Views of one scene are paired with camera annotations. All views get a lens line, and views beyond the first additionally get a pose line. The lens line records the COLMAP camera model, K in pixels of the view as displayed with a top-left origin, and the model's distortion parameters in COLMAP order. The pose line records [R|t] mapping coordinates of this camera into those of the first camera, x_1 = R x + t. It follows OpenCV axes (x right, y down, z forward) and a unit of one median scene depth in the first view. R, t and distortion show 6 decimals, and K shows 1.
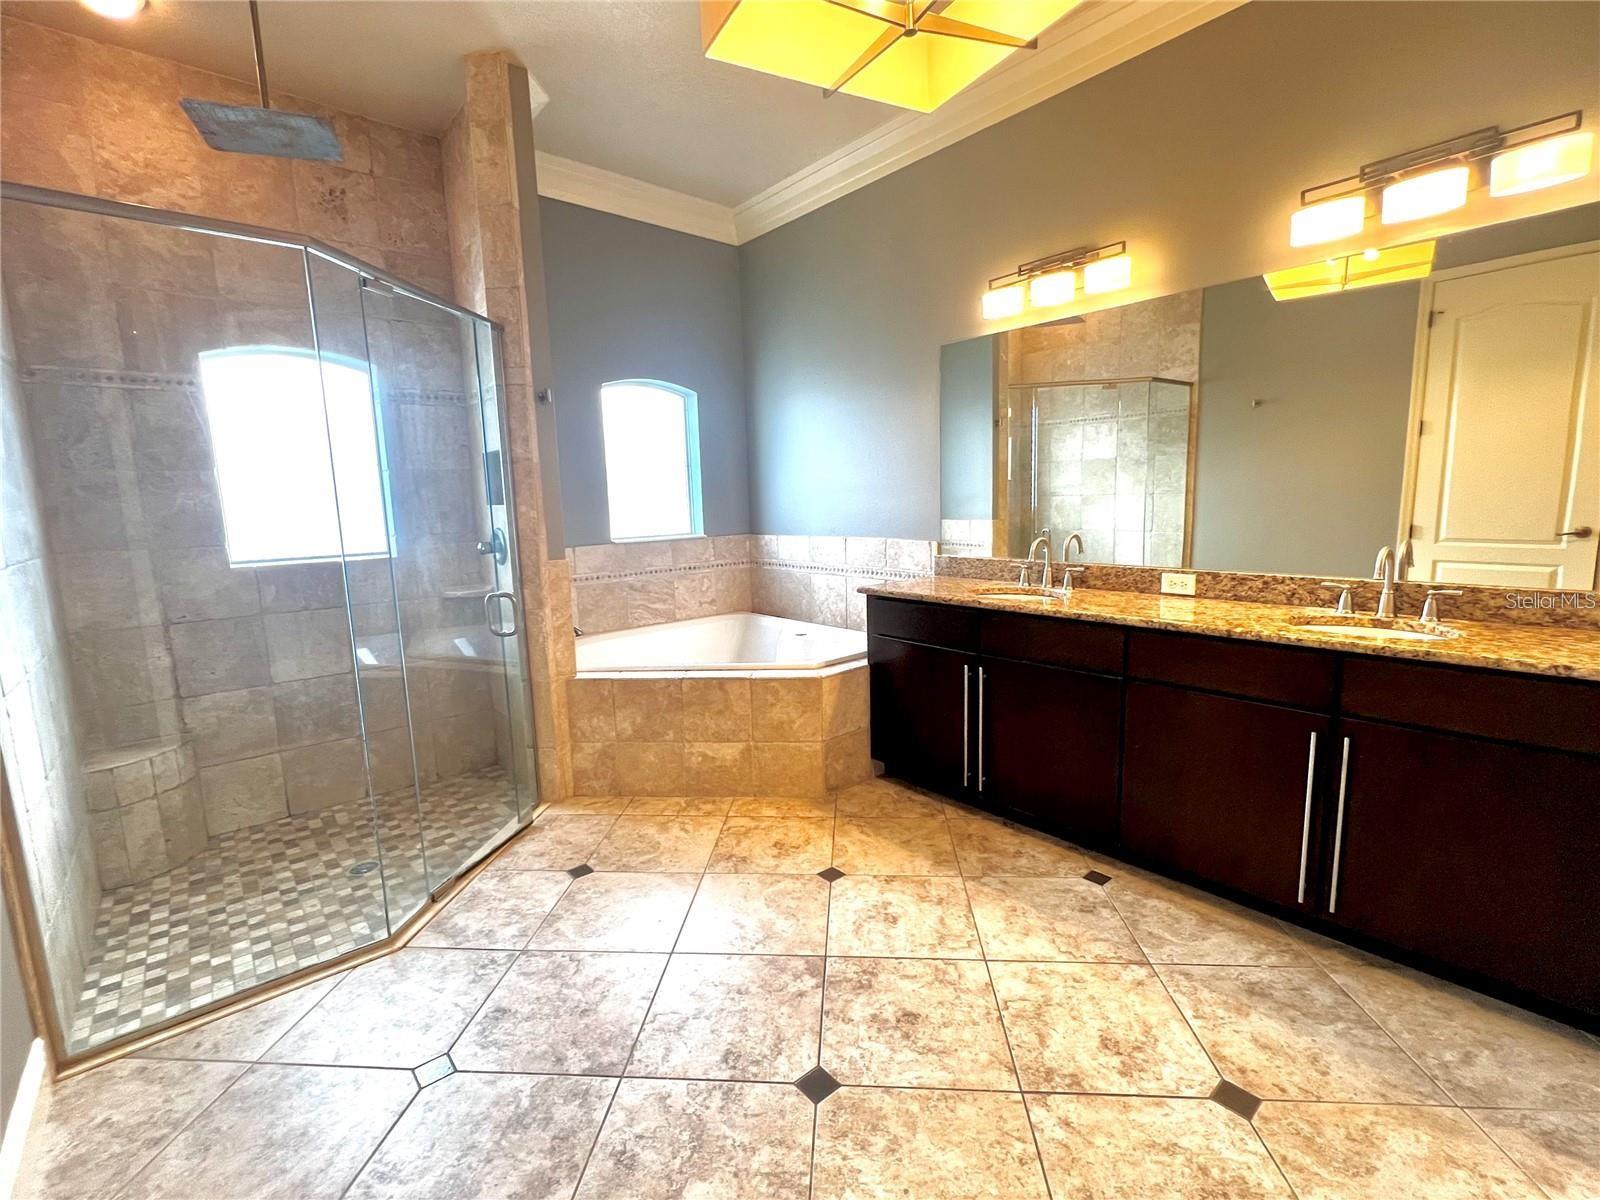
lens RADIAL K [[692.0, 0, 803.0], [0, 692.0, 595.1], [0, 0, 1]] dist [-0.001512, -0.000091]
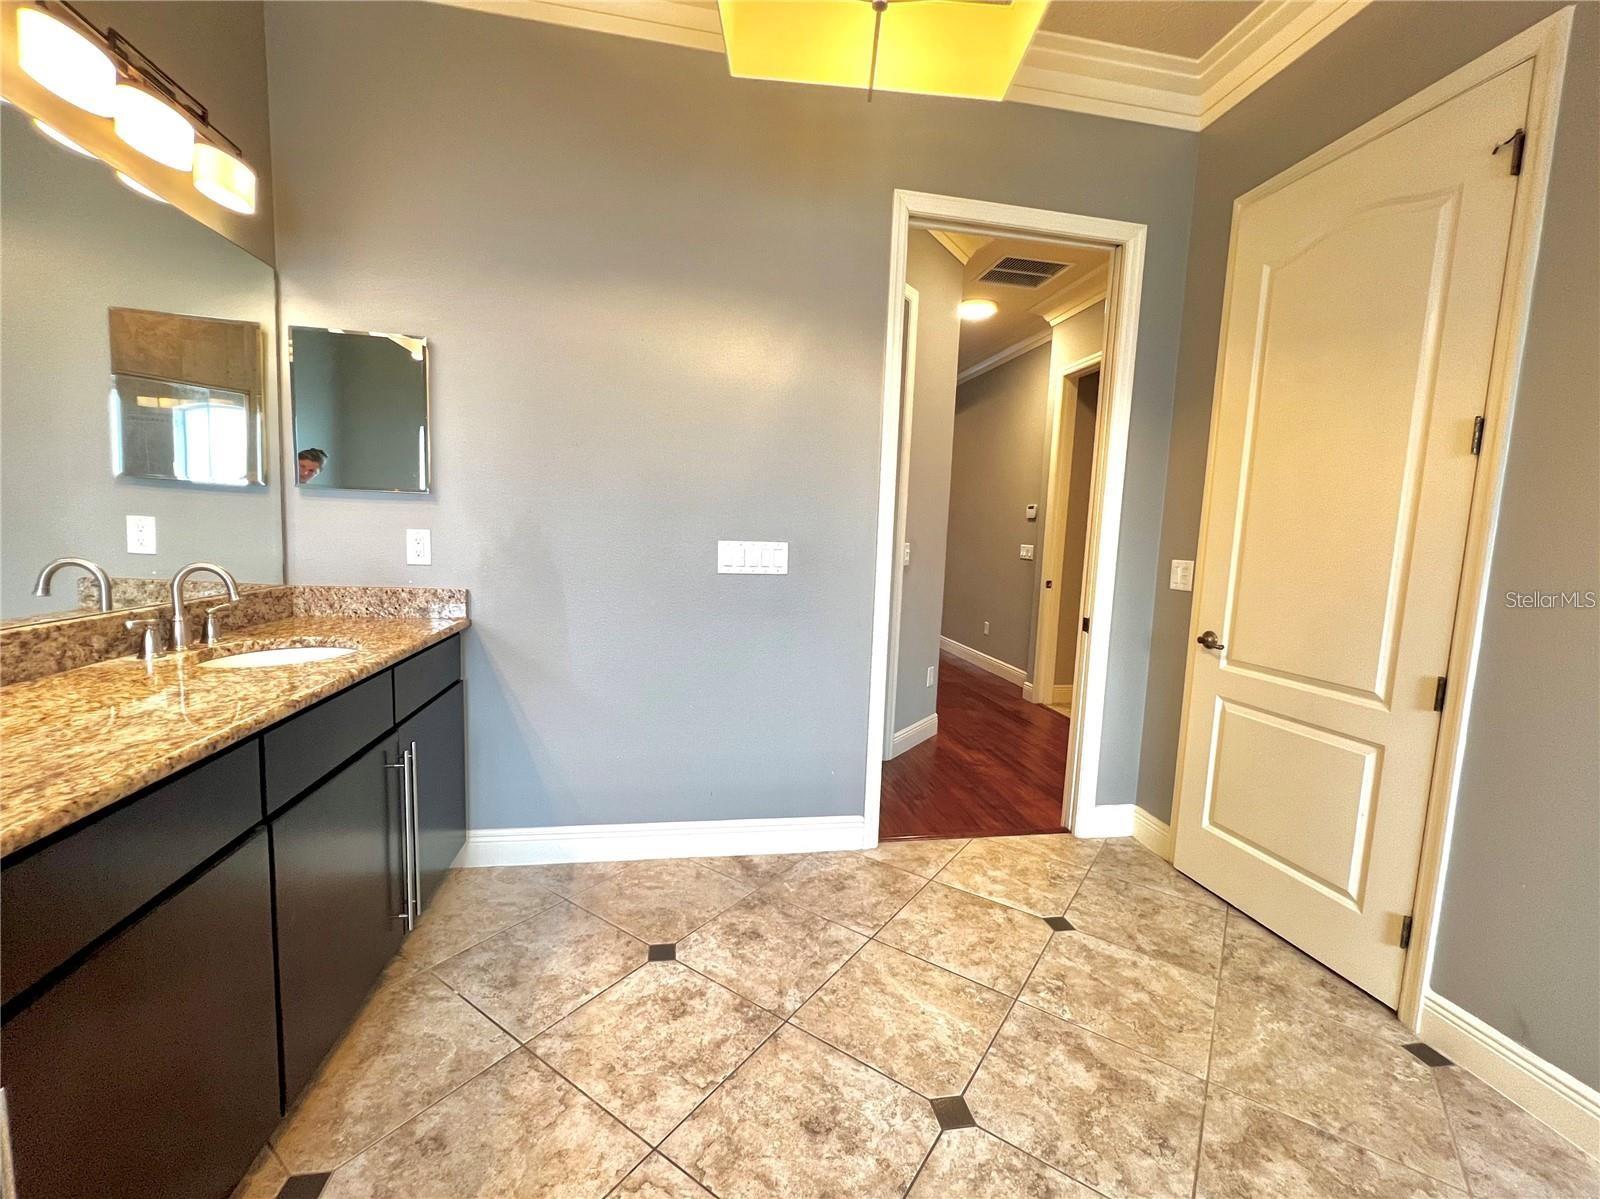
lens RADIAL K [[651.6, 0, 807.6], [0, 651.6, 596.3], [0, 0, 1]] dist [0.001517, 0.000214]
pose [[-0.856379, -0.063011, 0.512488, -0.220250], [0.053531, 0.976343, 0.209495, -0.198738], [-0.513565, 0.206841, -0.832747, 1.650138]]
